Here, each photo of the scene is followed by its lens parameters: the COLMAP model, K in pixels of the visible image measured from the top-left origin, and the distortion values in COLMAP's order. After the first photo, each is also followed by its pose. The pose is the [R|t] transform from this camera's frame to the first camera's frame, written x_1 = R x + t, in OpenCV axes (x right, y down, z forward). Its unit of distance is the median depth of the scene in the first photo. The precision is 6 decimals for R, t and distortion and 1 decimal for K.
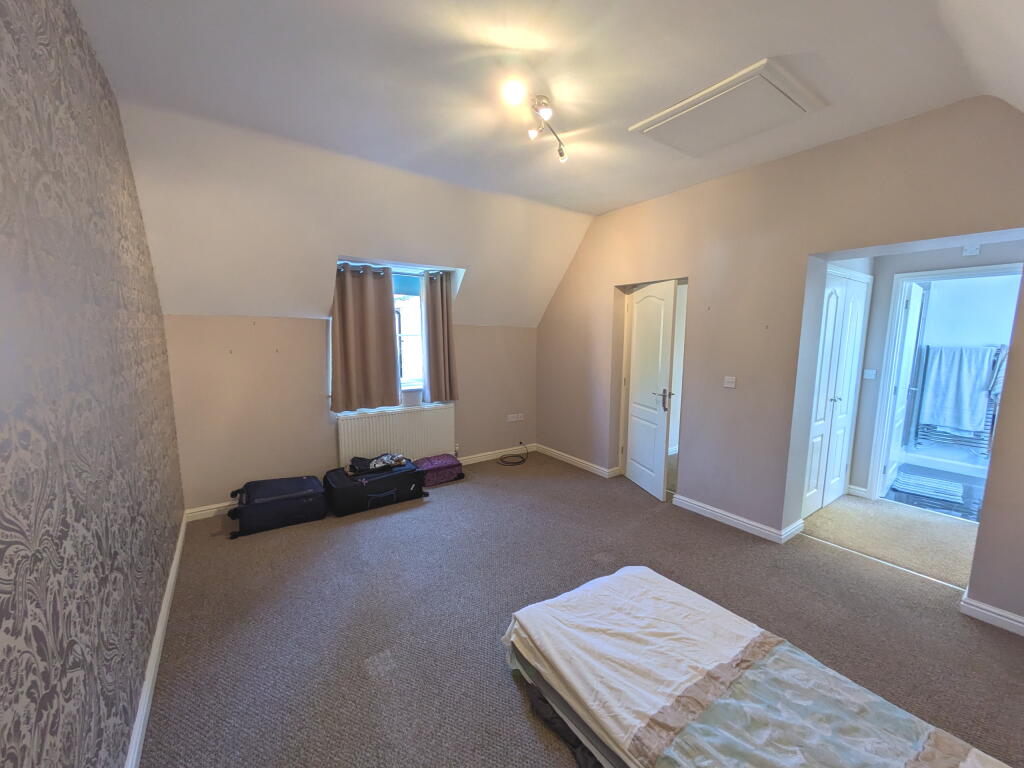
lens RADIAL K [[406.7, 0, 517.1], [0, 406.7, 387.3], [0, 0, 1]] dist [-0.000440, 0.000492]
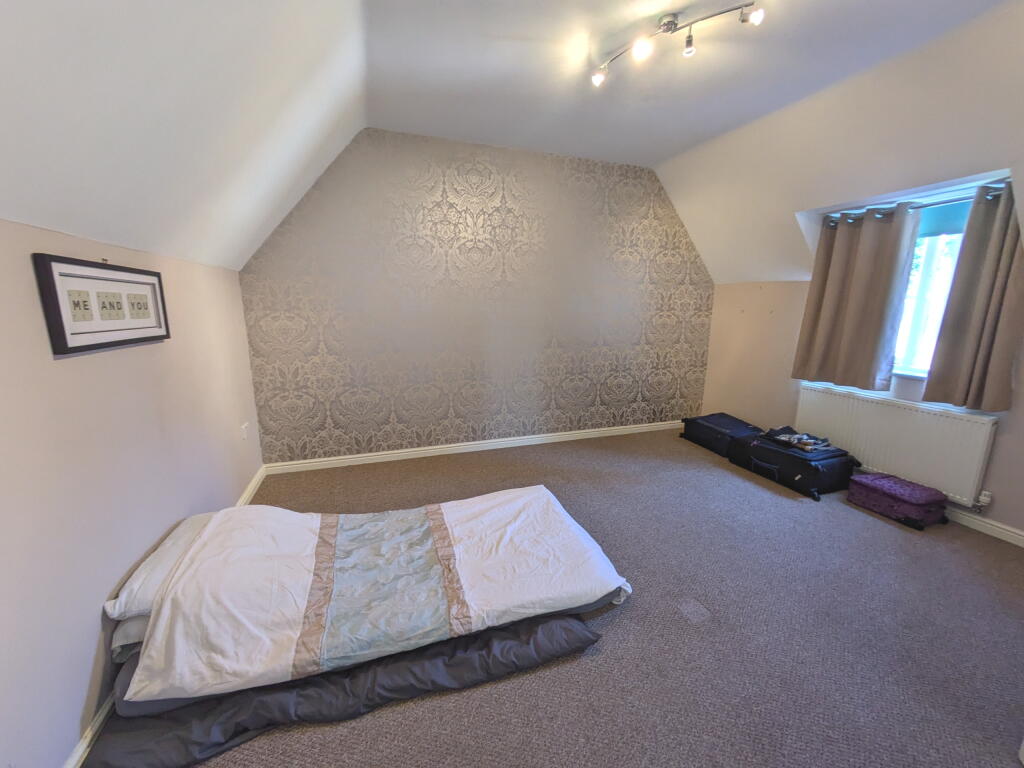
lens RADIAL K [[406.7, 0, 517.1], [0, 406.7, 387.3], [0, 0, 1]] dist [-0.000440, 0.000492]
pose [[-0.290455, 0.184478, -0.938937, 0.641687], [-0.132953, 0.963942, 0.230519, -0.050366], [0.947607, 0.191790, -0.255455, 0.594937]]
